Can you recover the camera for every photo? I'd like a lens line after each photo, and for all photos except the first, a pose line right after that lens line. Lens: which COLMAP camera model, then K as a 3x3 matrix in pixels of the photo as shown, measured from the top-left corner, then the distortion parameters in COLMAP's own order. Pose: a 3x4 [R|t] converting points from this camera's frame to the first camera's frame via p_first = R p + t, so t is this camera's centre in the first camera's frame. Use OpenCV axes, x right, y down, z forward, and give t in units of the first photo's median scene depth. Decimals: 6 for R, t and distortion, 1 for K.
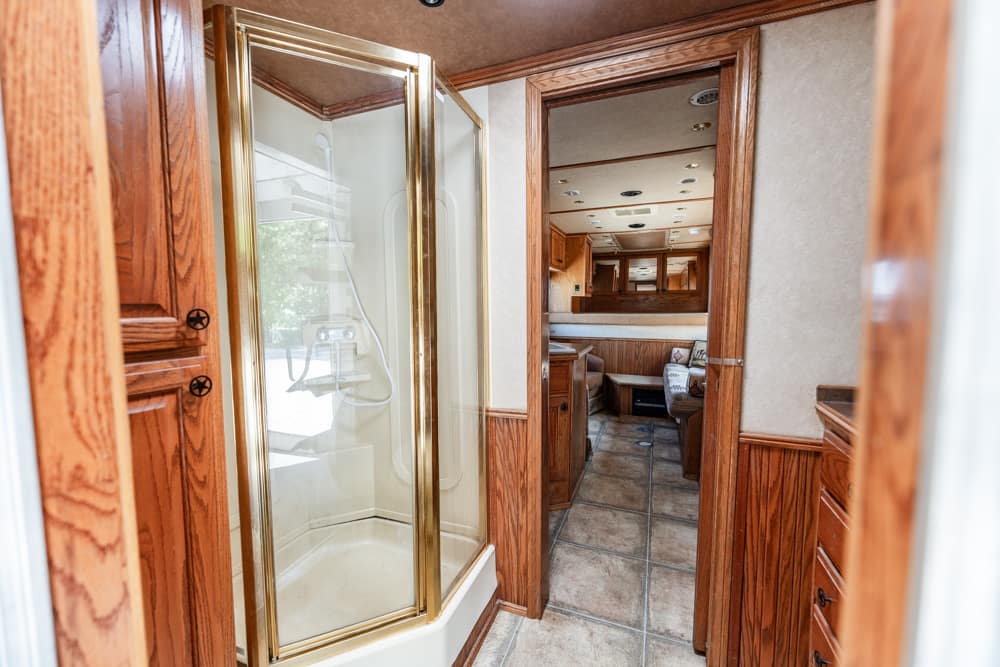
lens RADIAL K [[415.5, 0, 485.7], [0, 415.5, 337.0], [0, 0, 1]] dist [-0.001201, -0.000200]
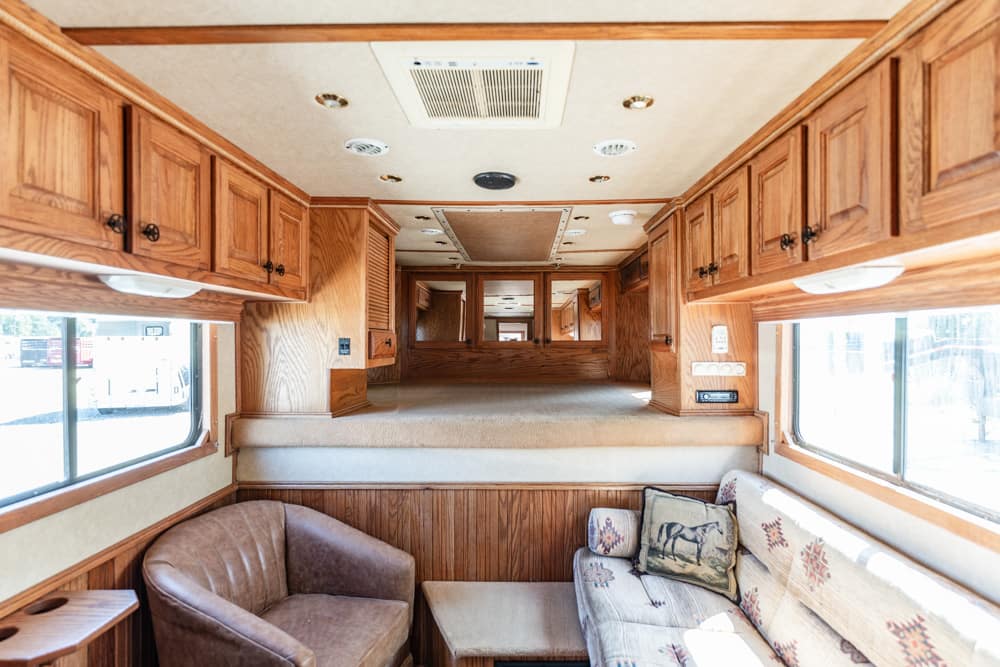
lens RADIAL K [[501.4, 0, 515.3], [0, 501.4, 333.3], [0, 0, 1]] dist [0.004136, 0.000598]
pose [[0.928321, 0.007191, 0.371711, 0.344970], [0.025576, 0.996209, -0.083146, -0.157313], [-0.370900, 0.086693, 0.924618, 0.949356]]
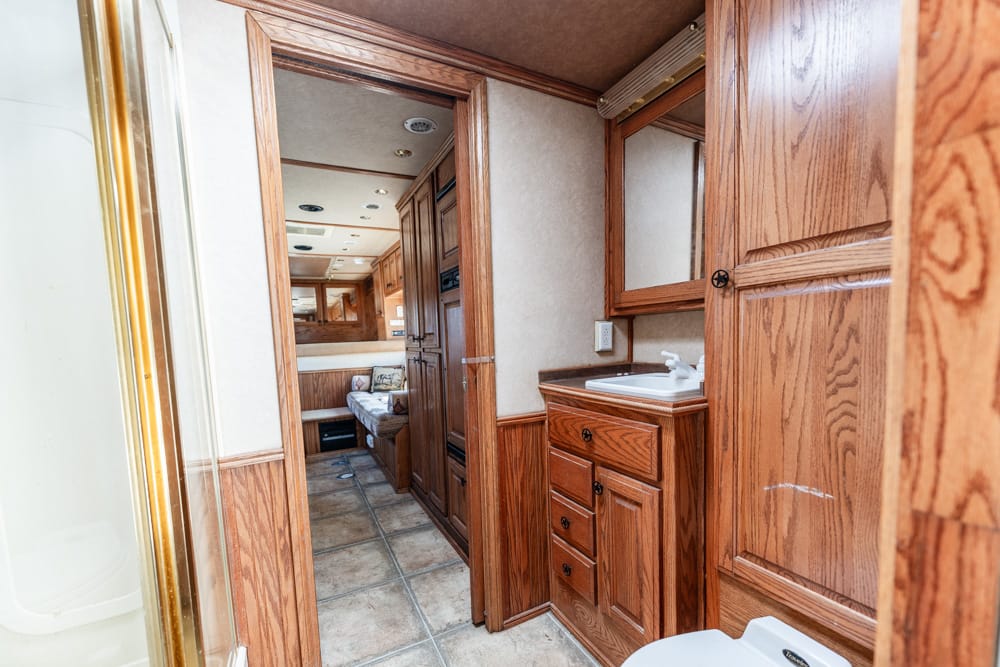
lens RADIAL K [[420.9, 0, 518.1], [0, 420.9, 369.0], [0, 0, 1]] dist [0.001178, 0.000006]
pose [[0.629737, -0.083447, 0.772313, -0.125852], [0.096368, 0.994925, 0.028922, 0.028937], [-0.770808, 0.056213, 0.634583, 0.086228]]
